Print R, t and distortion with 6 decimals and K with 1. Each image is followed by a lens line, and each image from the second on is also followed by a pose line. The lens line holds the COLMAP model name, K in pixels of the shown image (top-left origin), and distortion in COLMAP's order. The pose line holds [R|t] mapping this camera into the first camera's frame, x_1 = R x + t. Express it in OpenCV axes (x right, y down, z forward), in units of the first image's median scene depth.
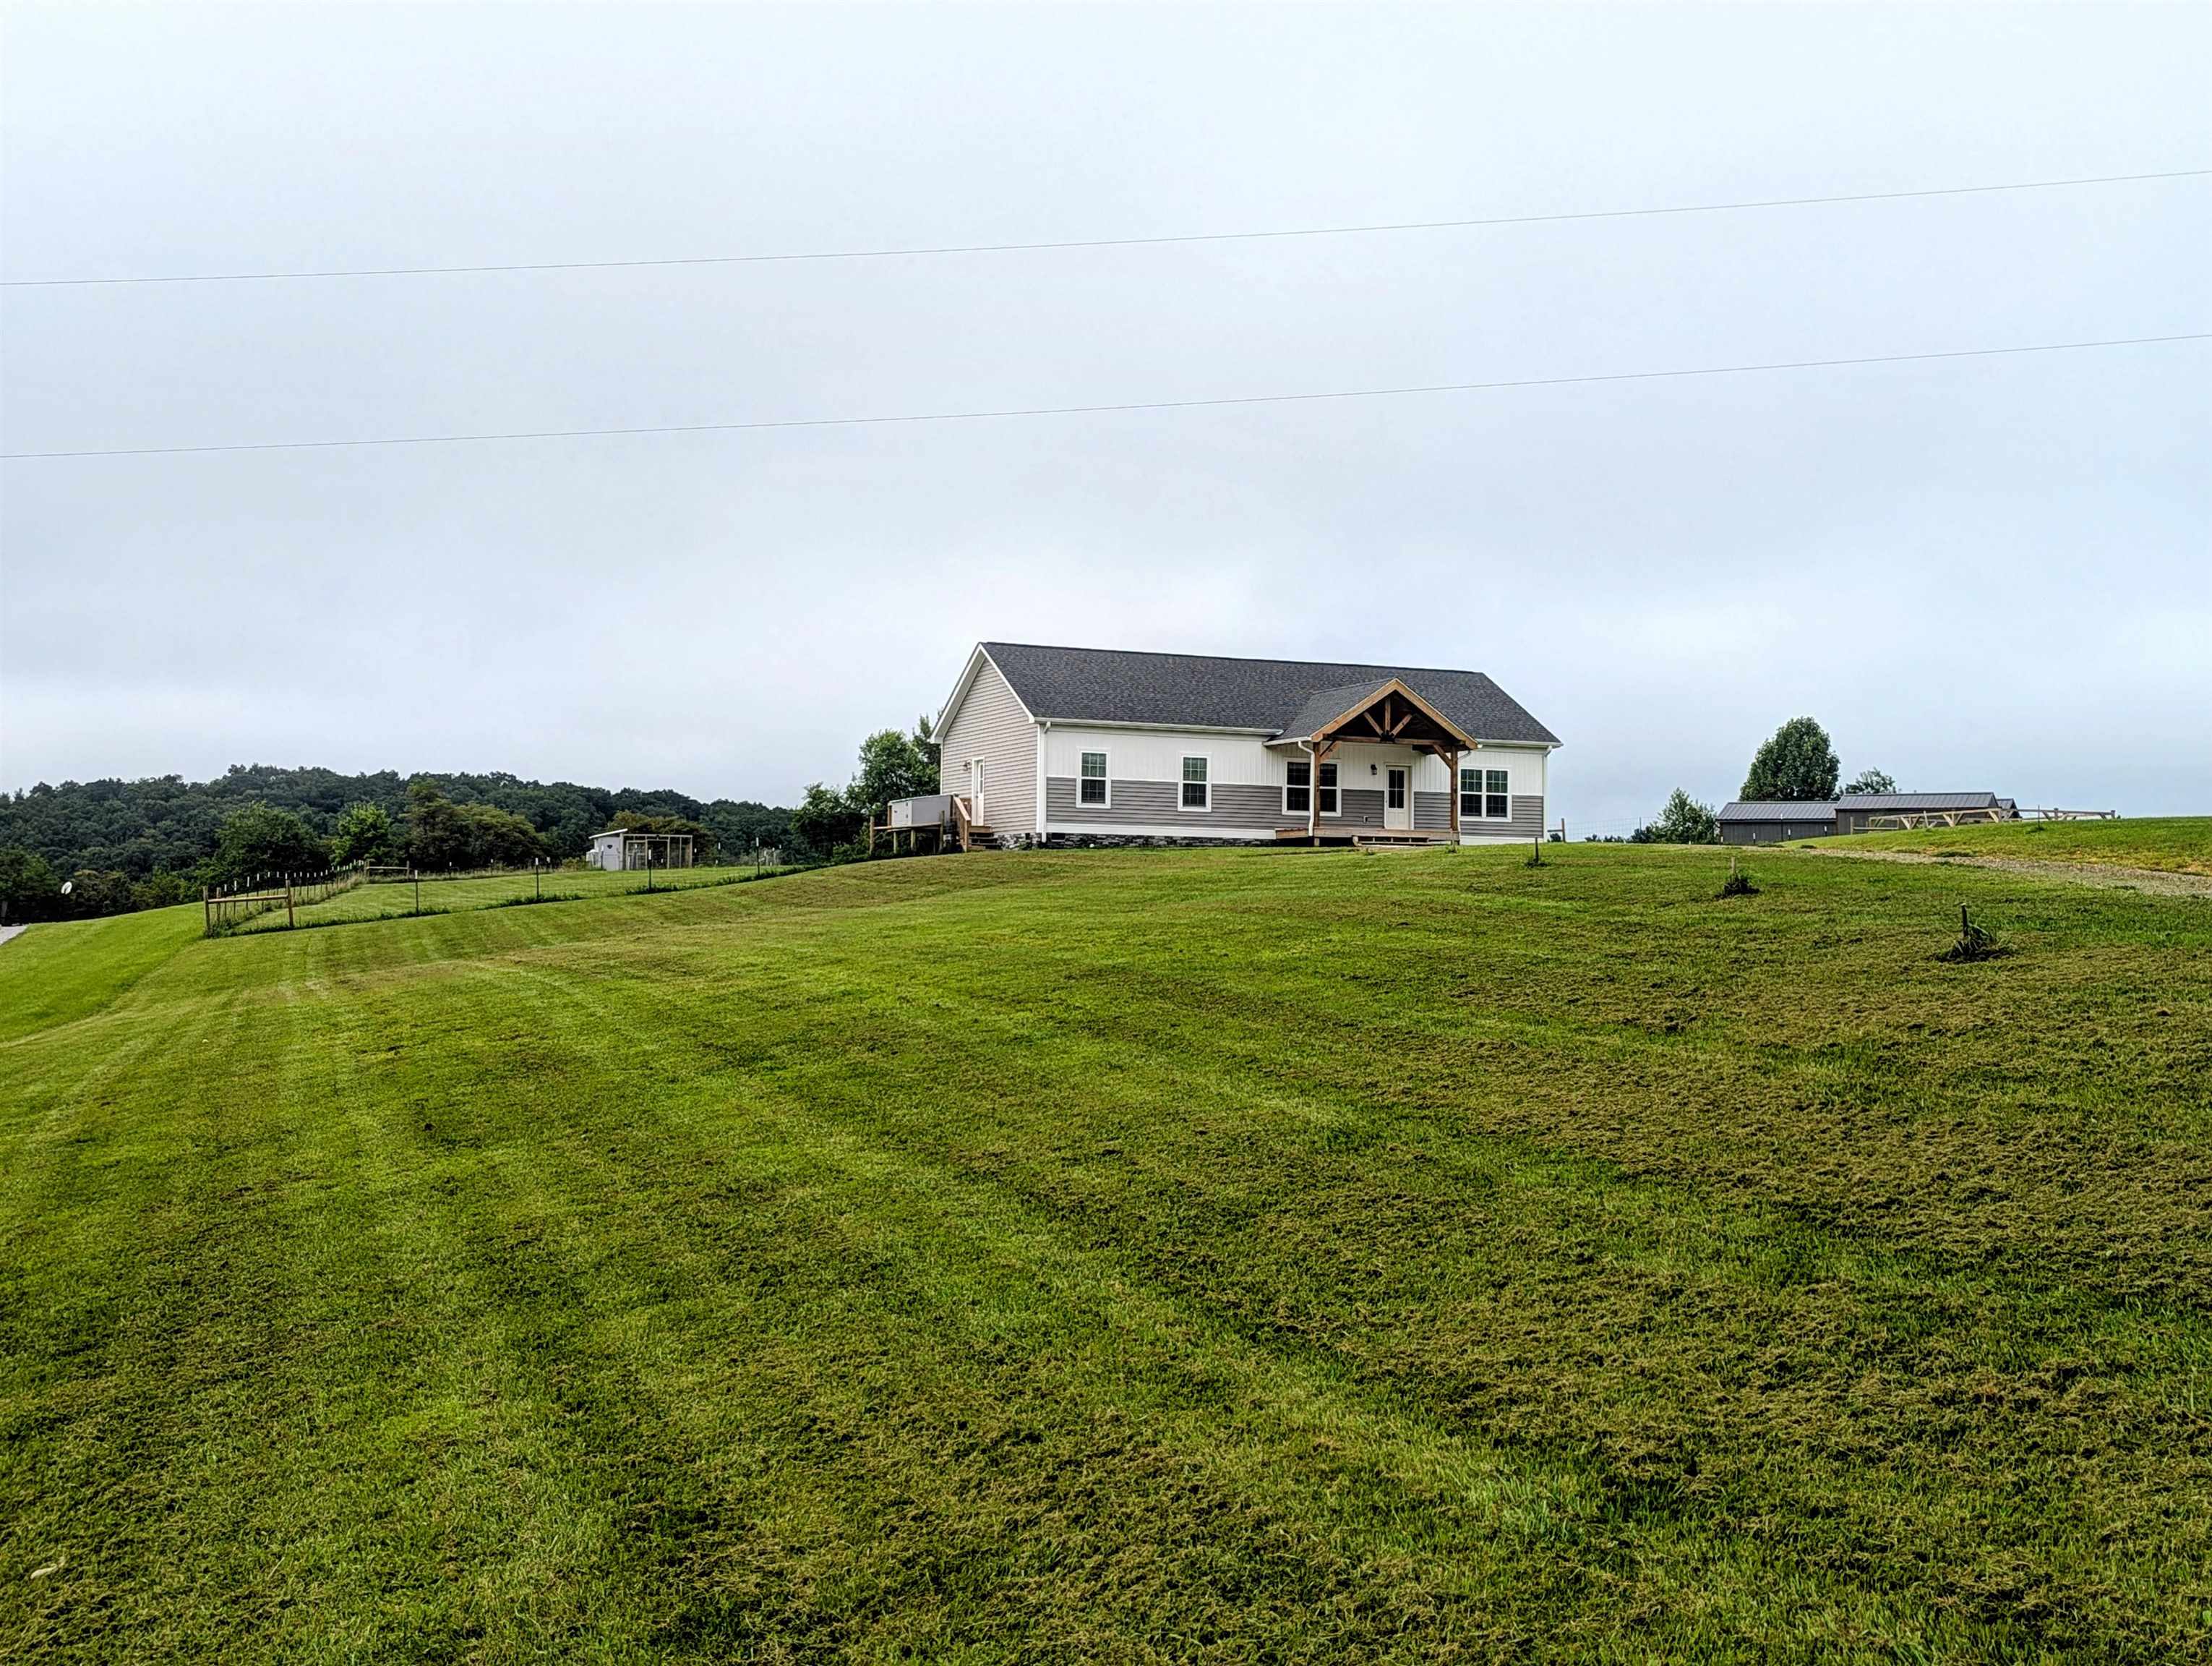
lens RADIAL K [[1547.9, 0, 1106.0], [0, 1547.9, 833.0], [0, 0, 1]] dist [-0.000393, -0.000054]
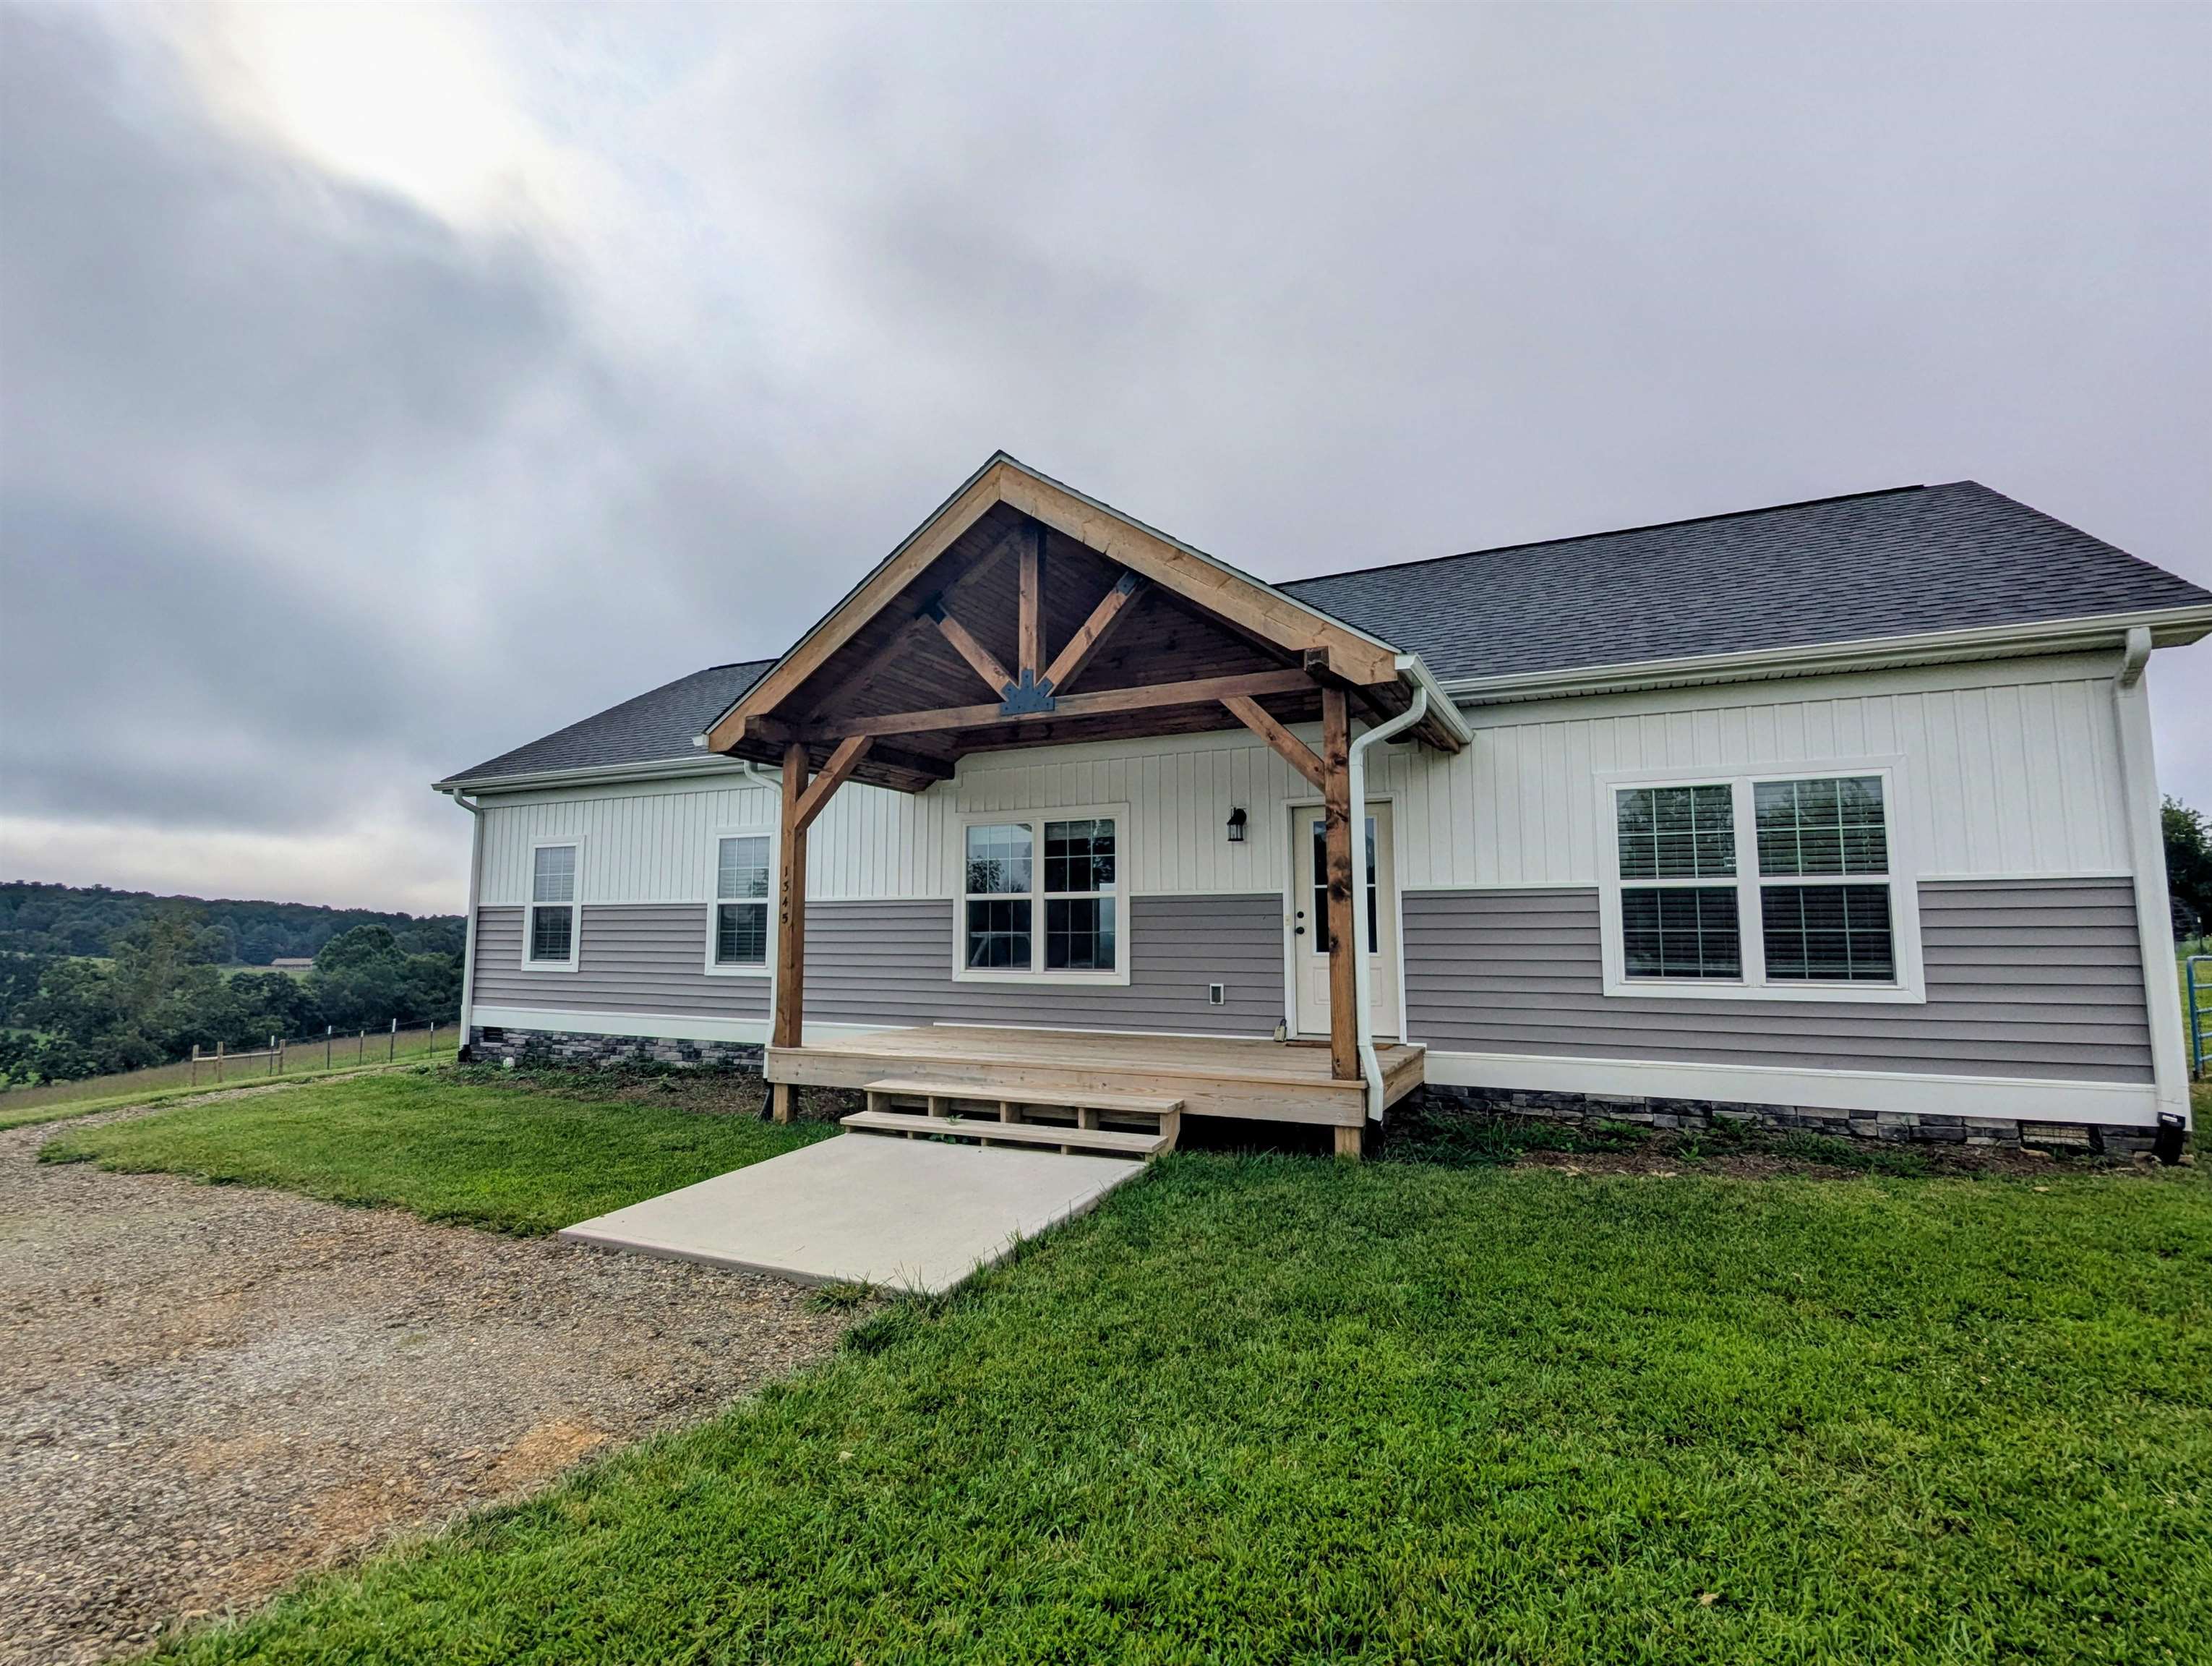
lens RADIAL K [[1033.6, 0, 1106.0], [0, 1033.6, 833.0], [0, 0, 1]] dist [-0.000682, -0.000028]
pose [[0.692633, -0.096373, -0.714823, 0.295673], [0.021886, 0.993385, -0.112722, -0.017377], [0.720958, 0.062431, 0.690161, 0.832460]]
